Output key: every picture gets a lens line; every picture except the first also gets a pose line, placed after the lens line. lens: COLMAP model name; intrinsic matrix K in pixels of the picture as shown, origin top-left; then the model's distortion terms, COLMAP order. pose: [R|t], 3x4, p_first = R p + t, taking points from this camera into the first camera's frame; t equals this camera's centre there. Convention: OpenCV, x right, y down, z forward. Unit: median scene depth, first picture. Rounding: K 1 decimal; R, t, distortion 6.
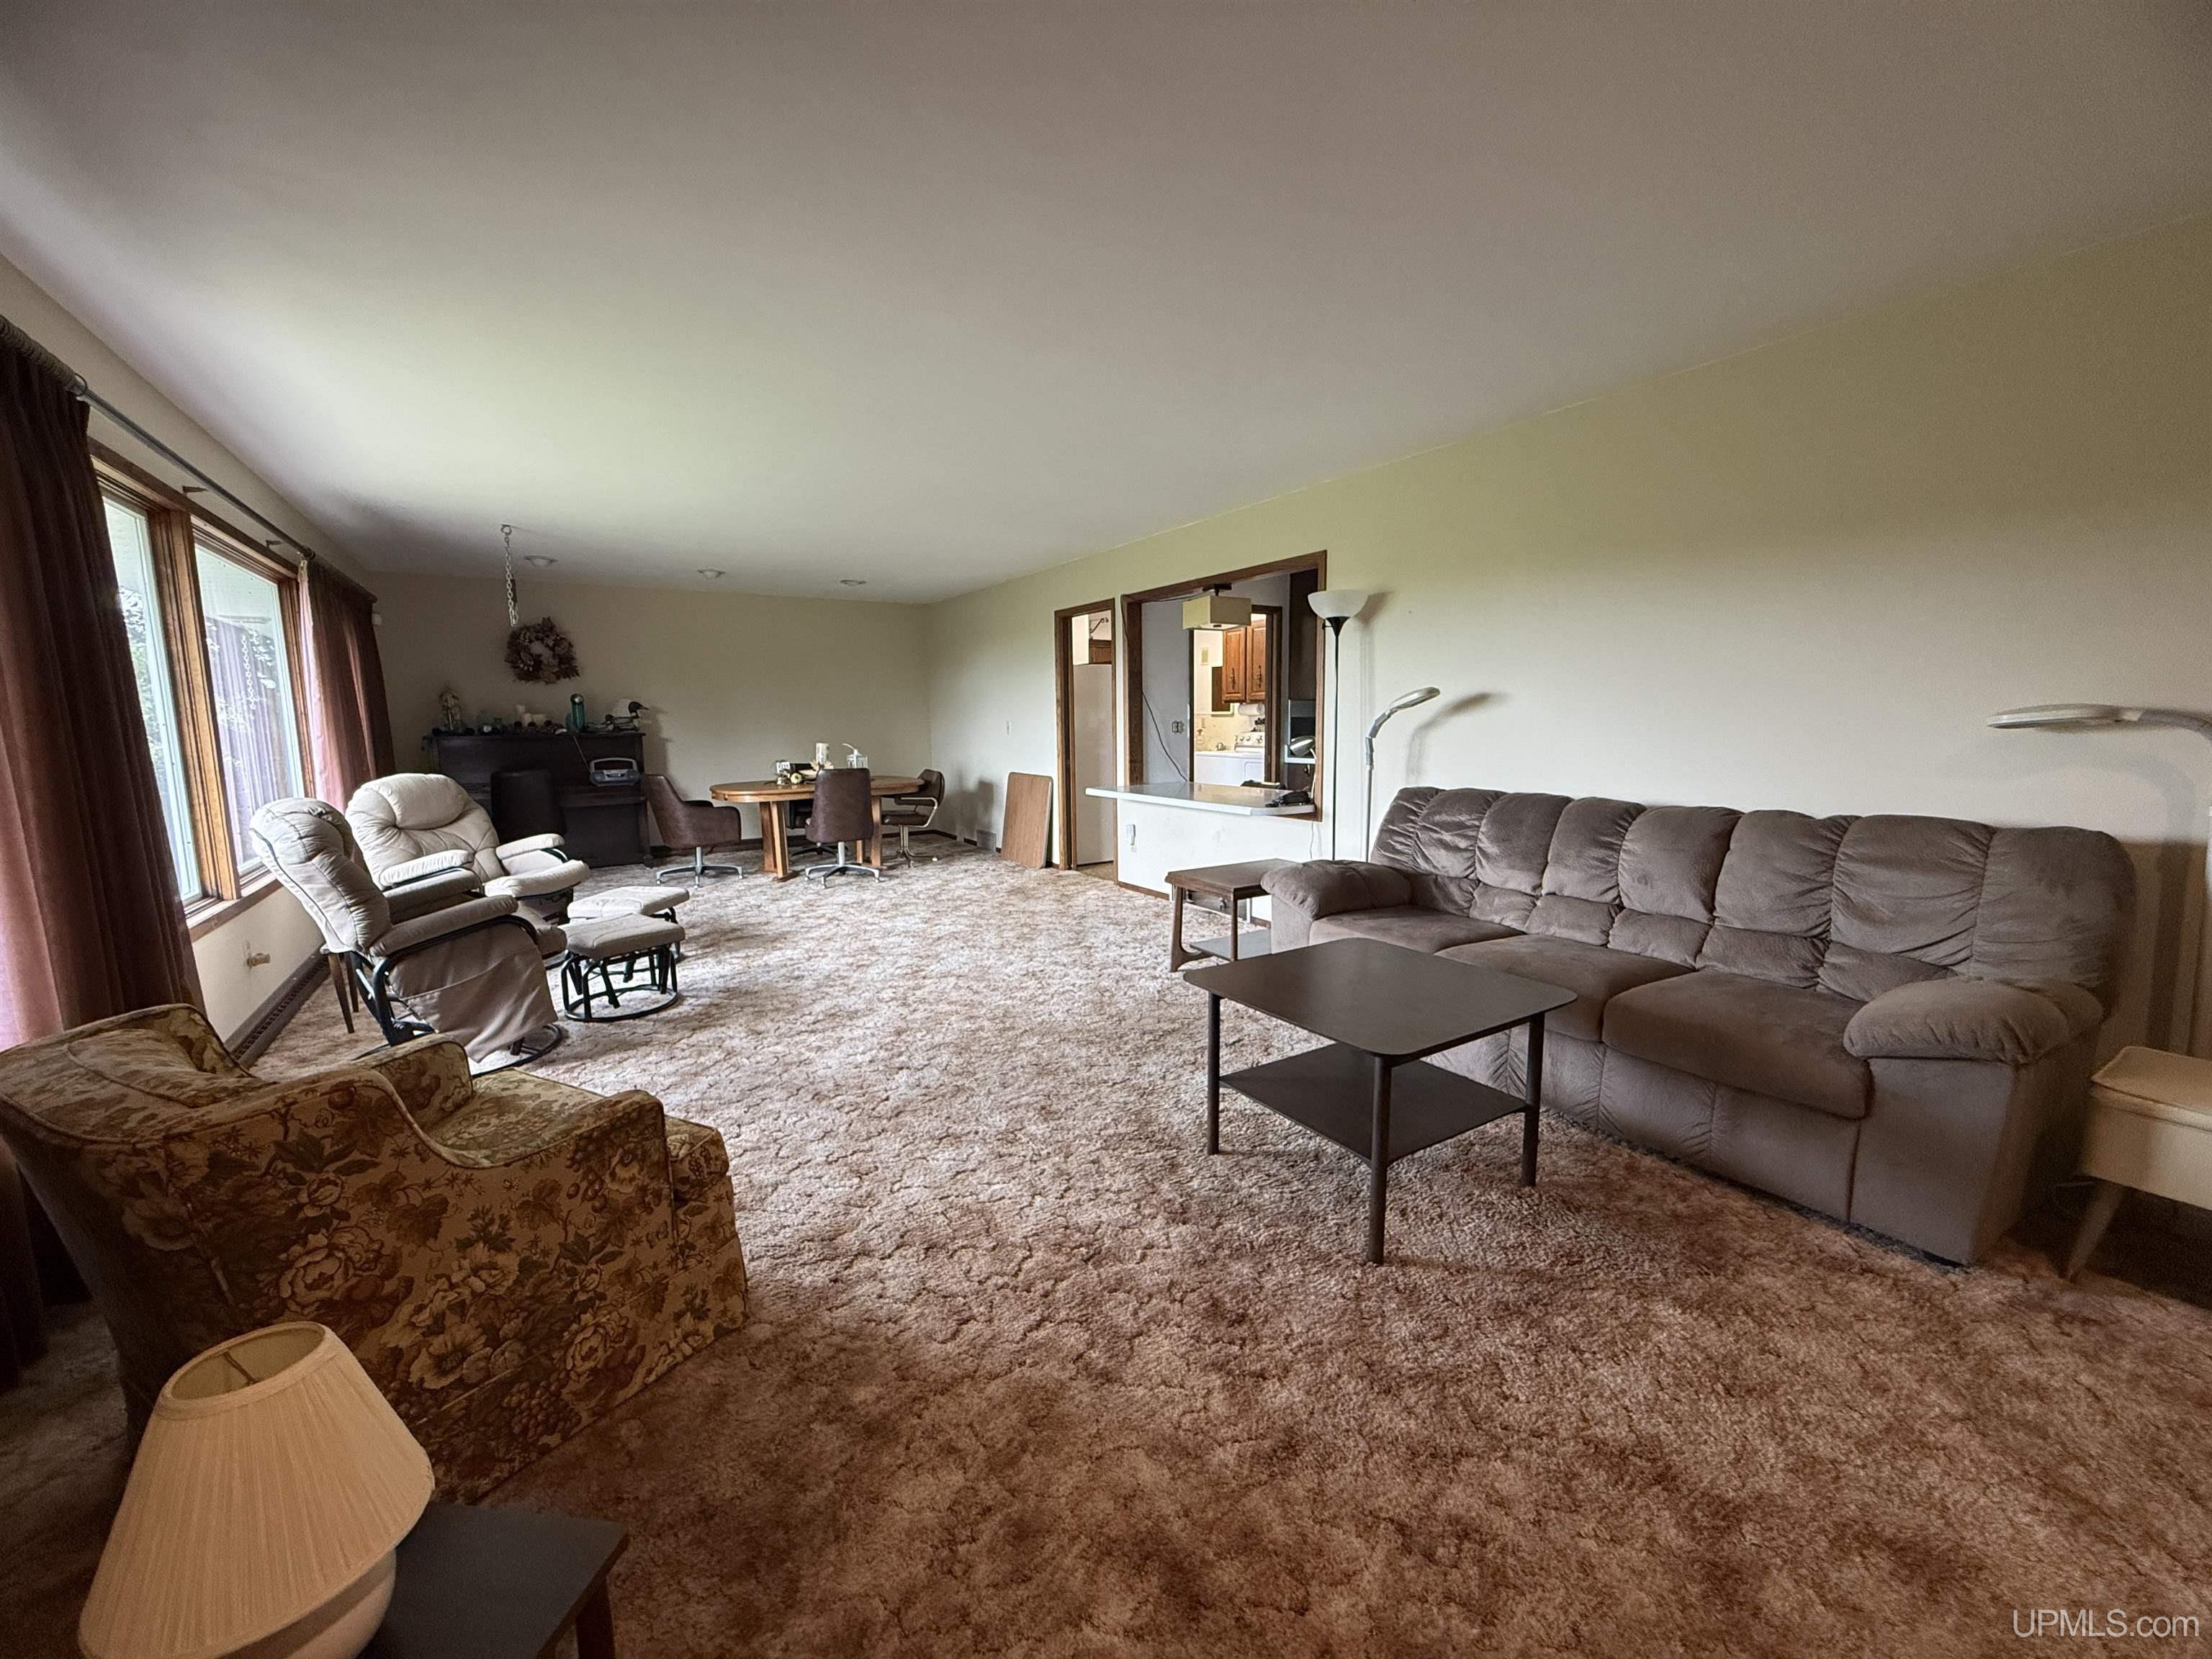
lens RADIAL K [[878.8, 0, 1099.1], [0, 878.8, 827.7], [0, 0, 1]] dist [0.001900, -0.000121]
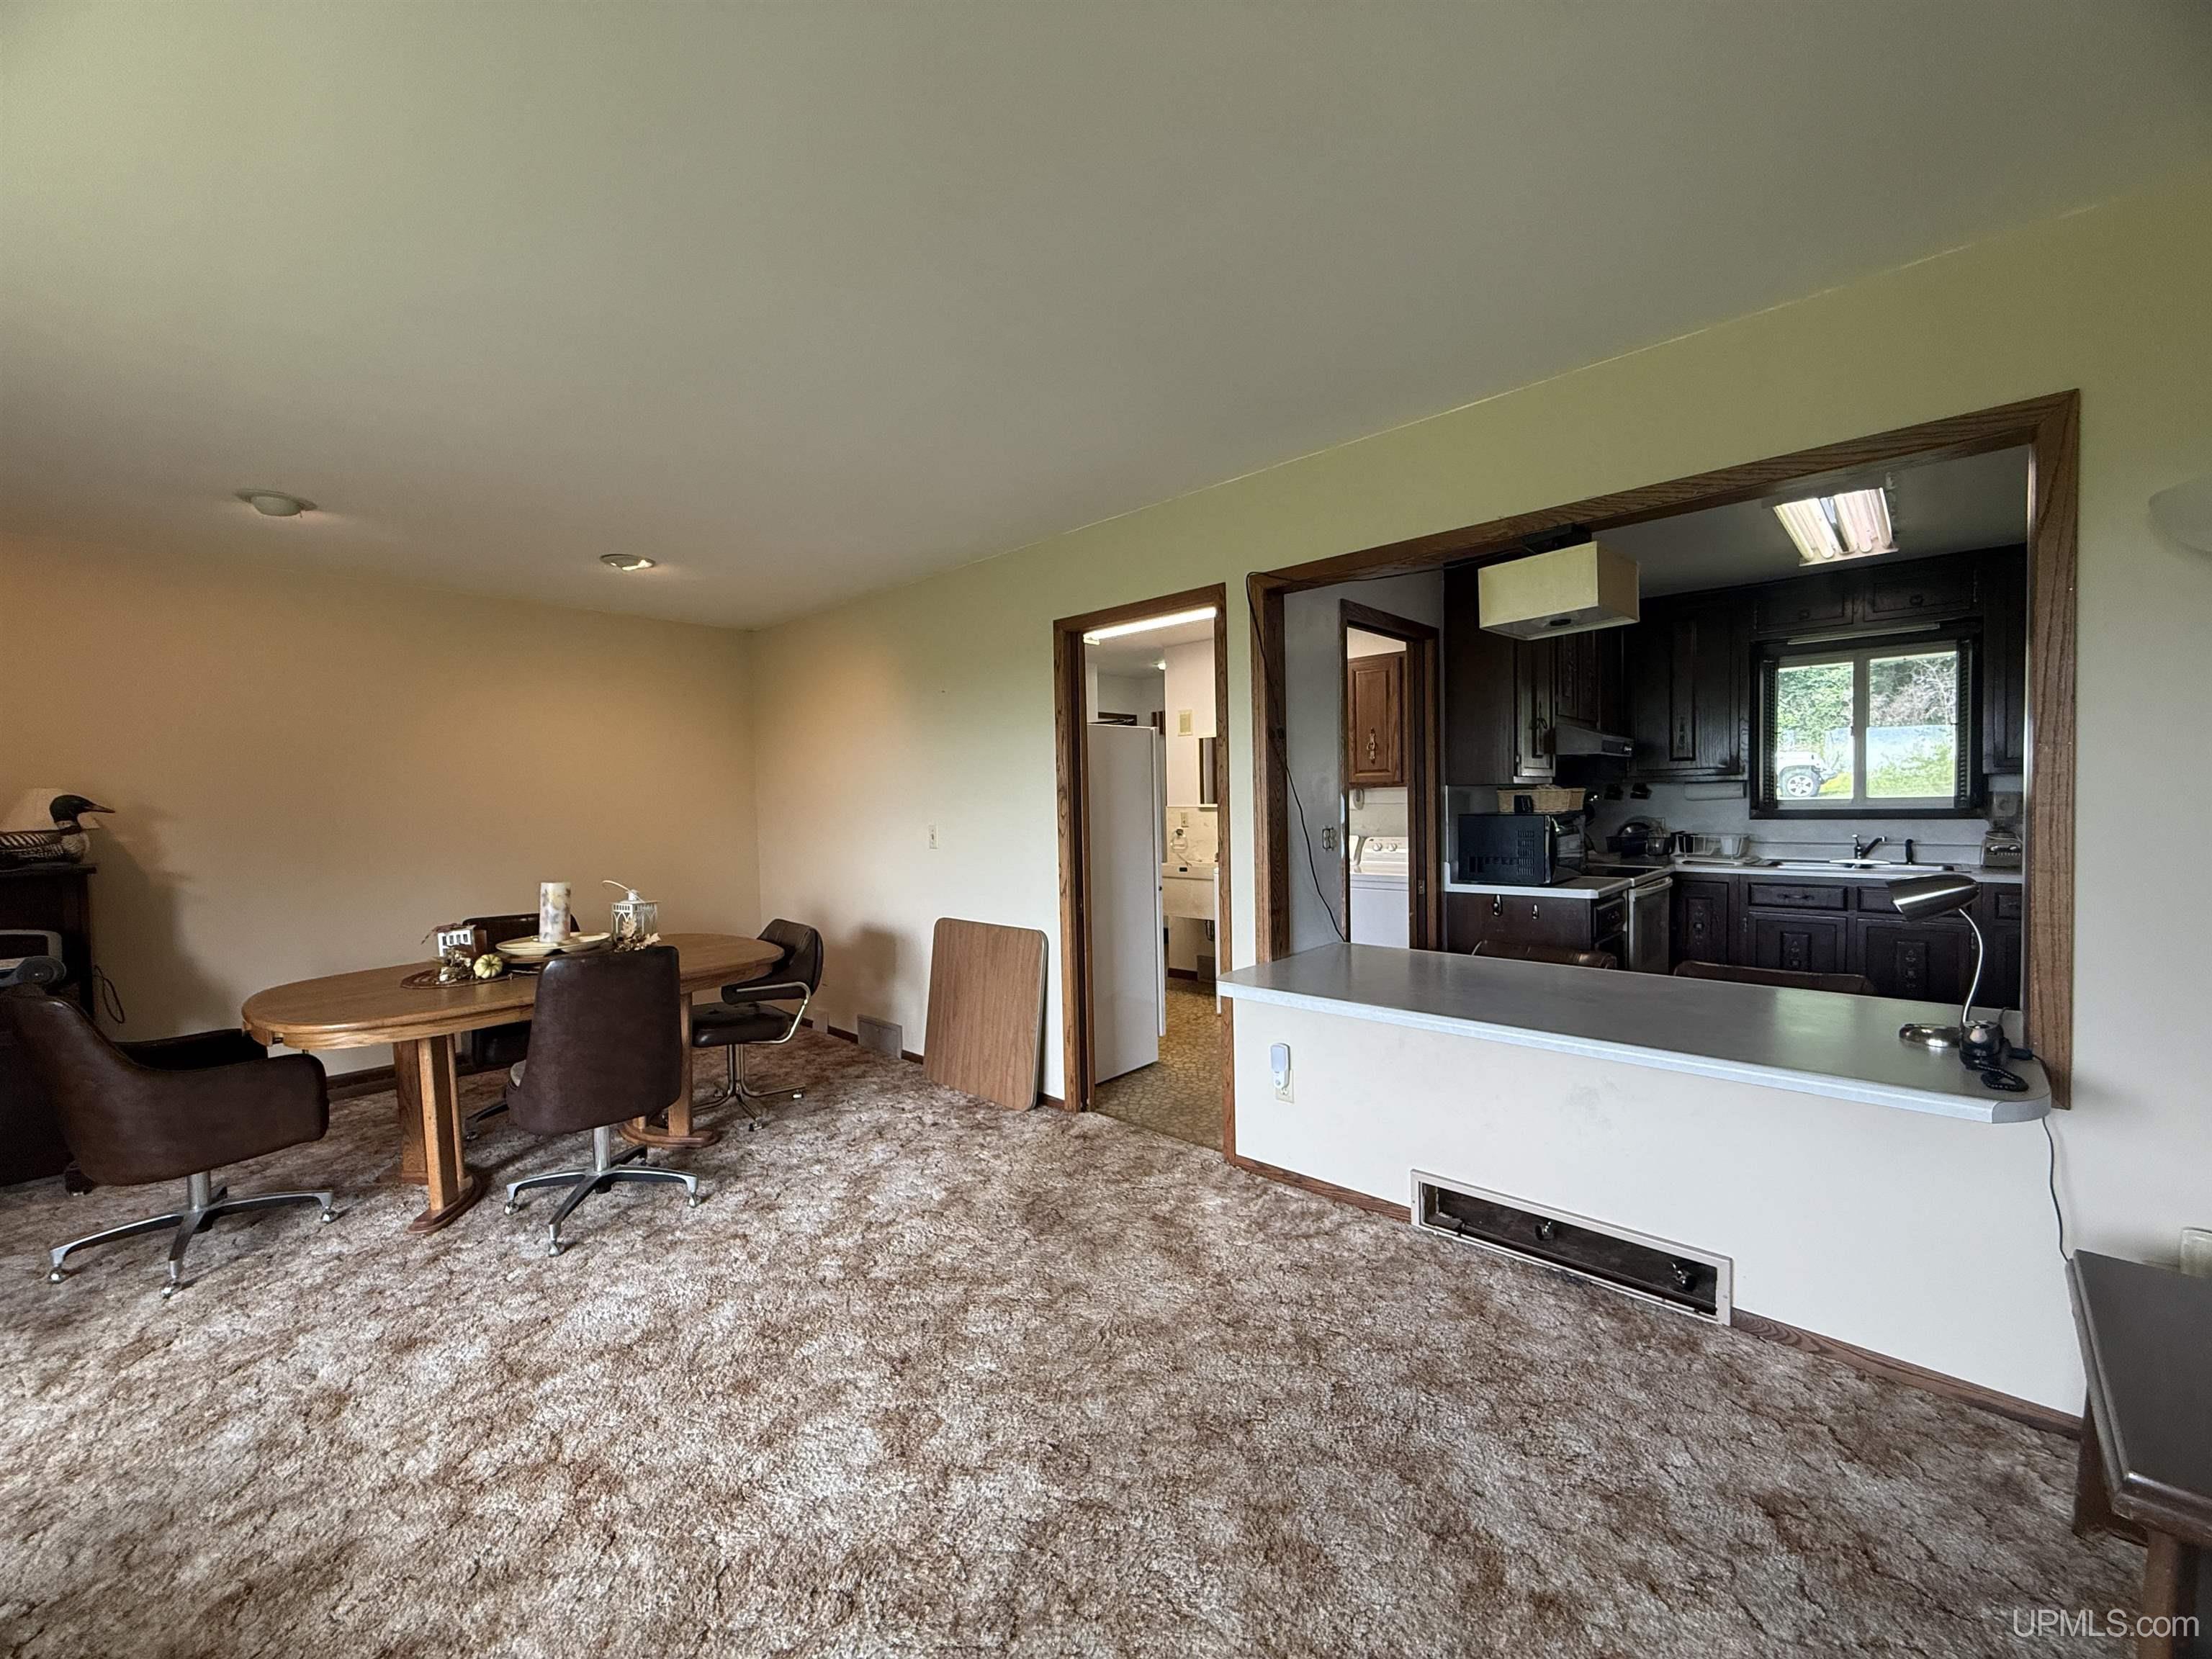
lens RADIAL K [[878.8, 0, 1096.3], [0, 878.8, 836.0], [0, 0, 1]] dist [0.001900, -0.000121]
pose [[0.968029, -0.017547, 0.250224, -0.382426], [0.039540, 0.995753, -0.083141, -0.174613], [-0.247703, 0.090377, 0.964612, 1.189917]]
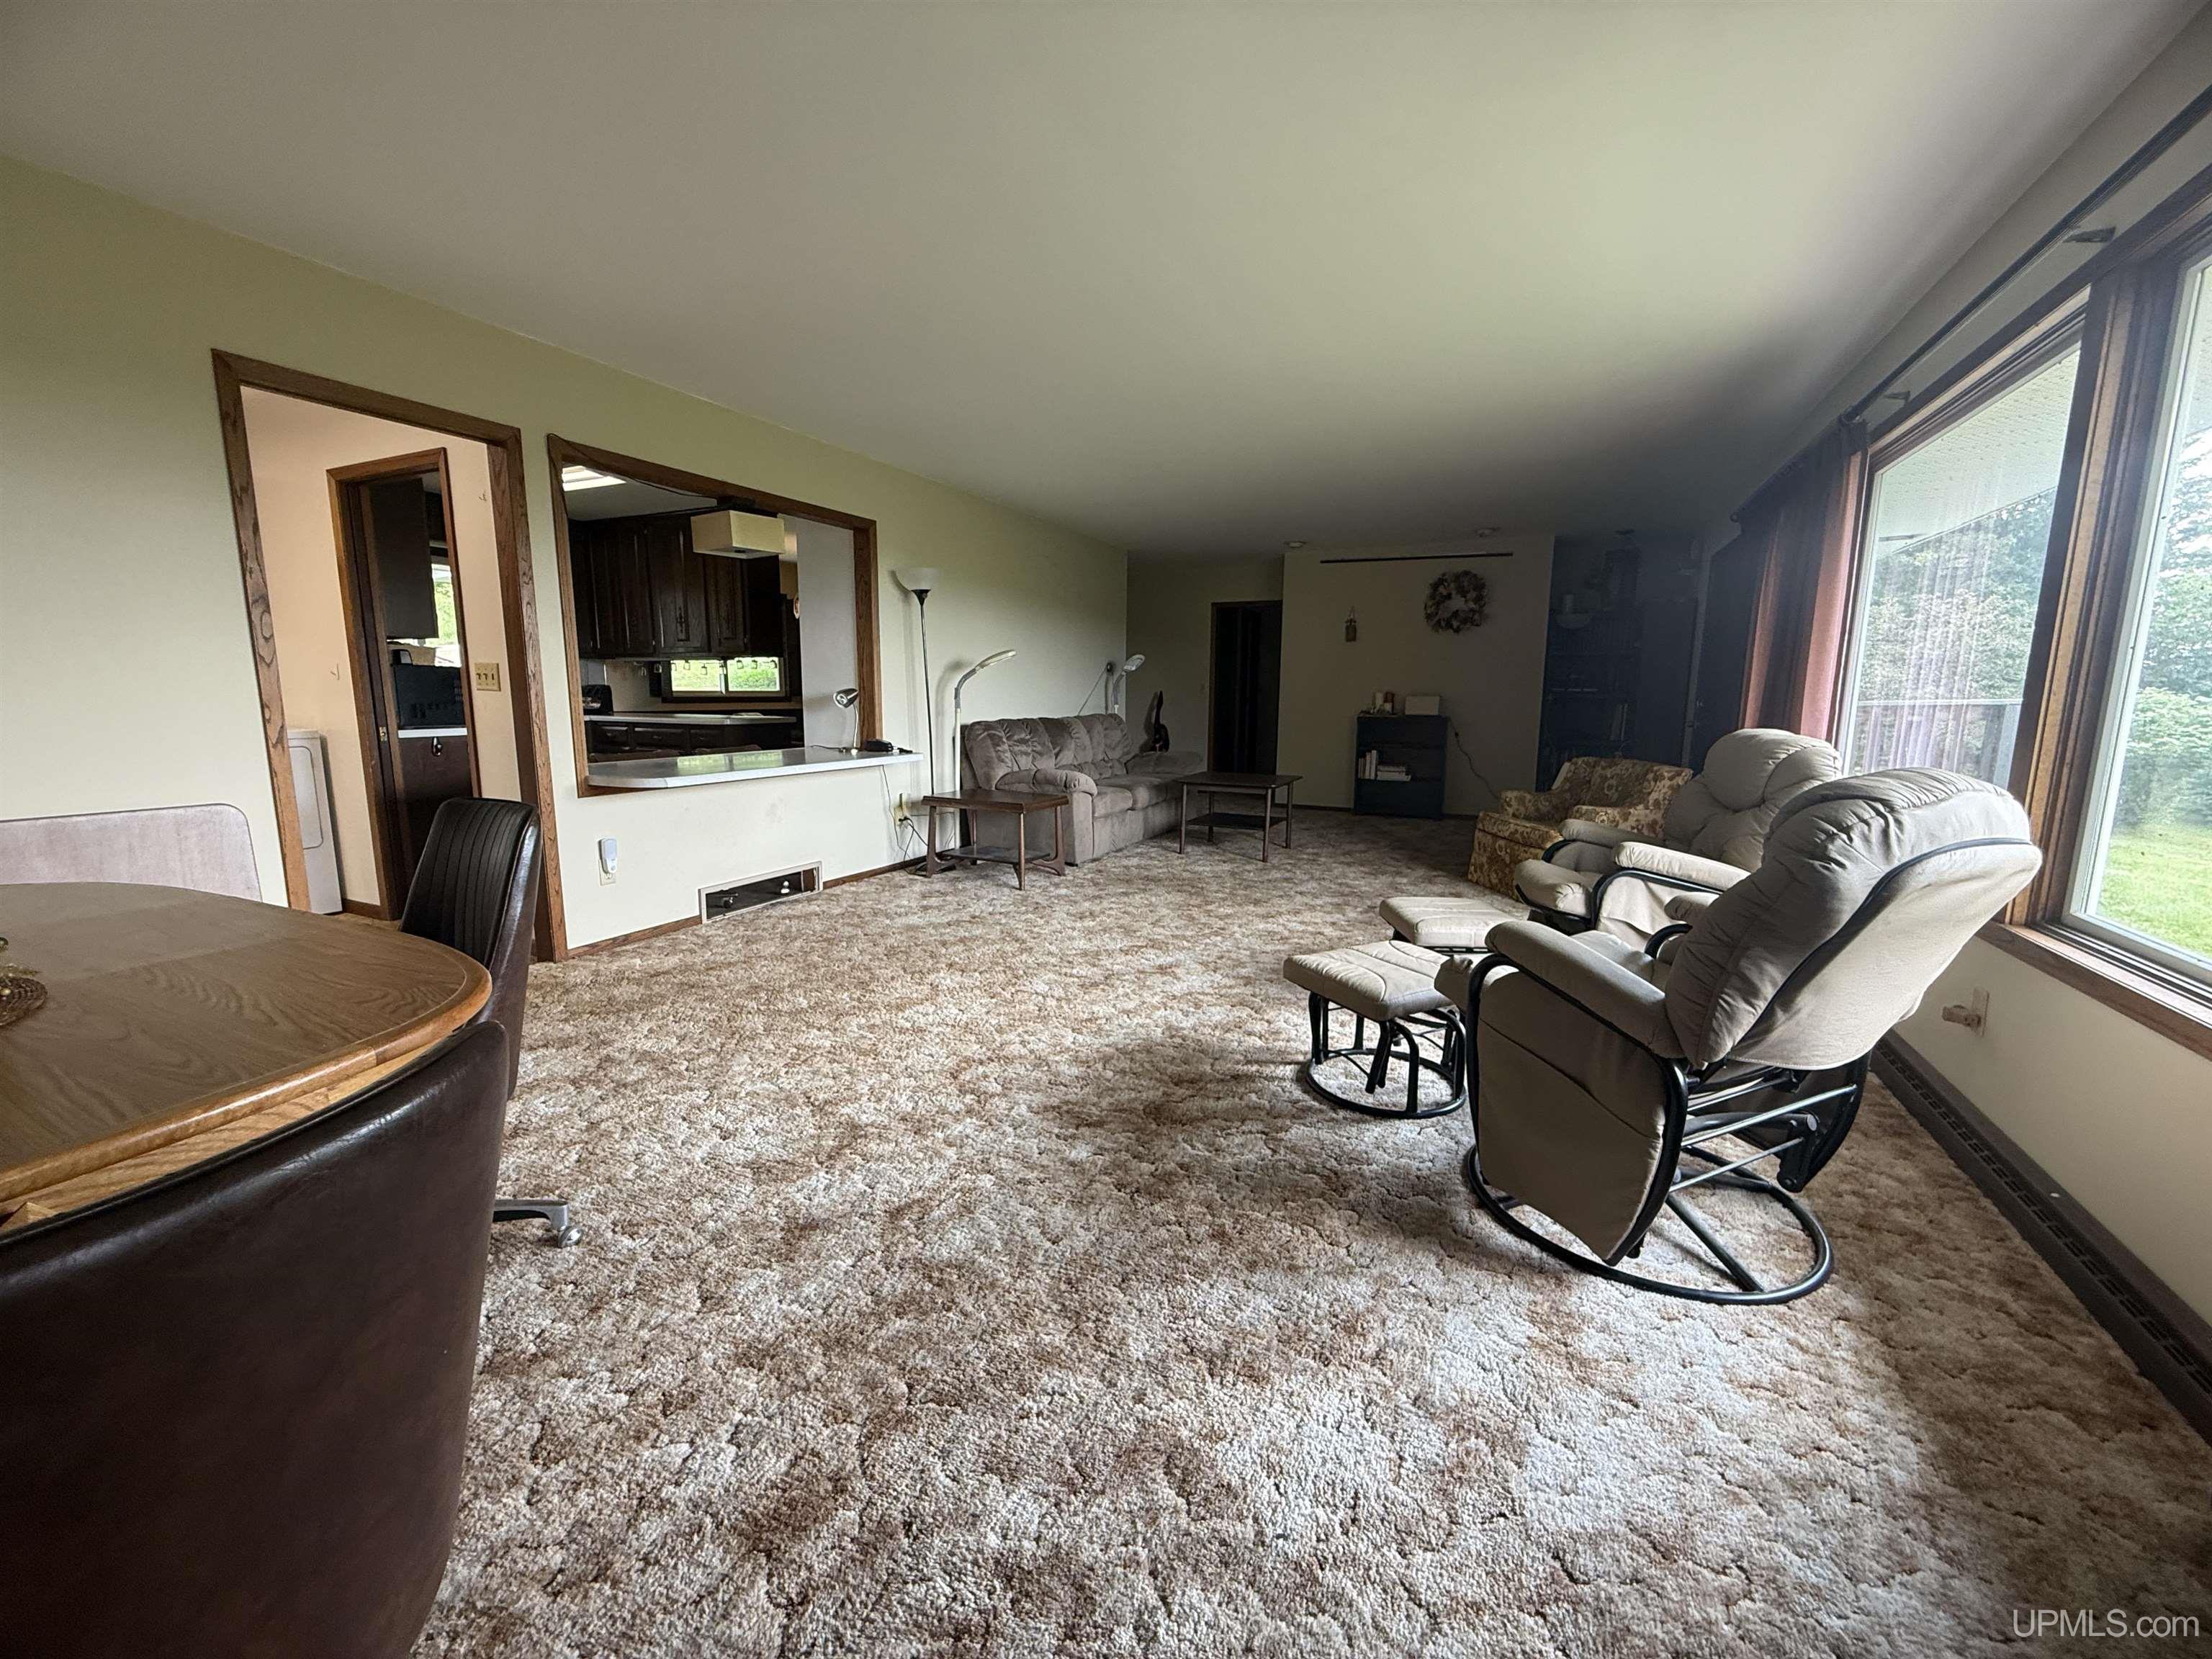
lens RADIAL K [[878.8, 0, 1101.3], [0, 878.8, 826.5], [0, 0, 1]] dist [0.001900, -0.000121]
pose [[-0.526438, -0.120195, 0.841675, -1.380138], [0.105519, 0.973066, 0.204957, -0.213000], [-0.843640, 0.196710, -0.499576, 2.178062]]
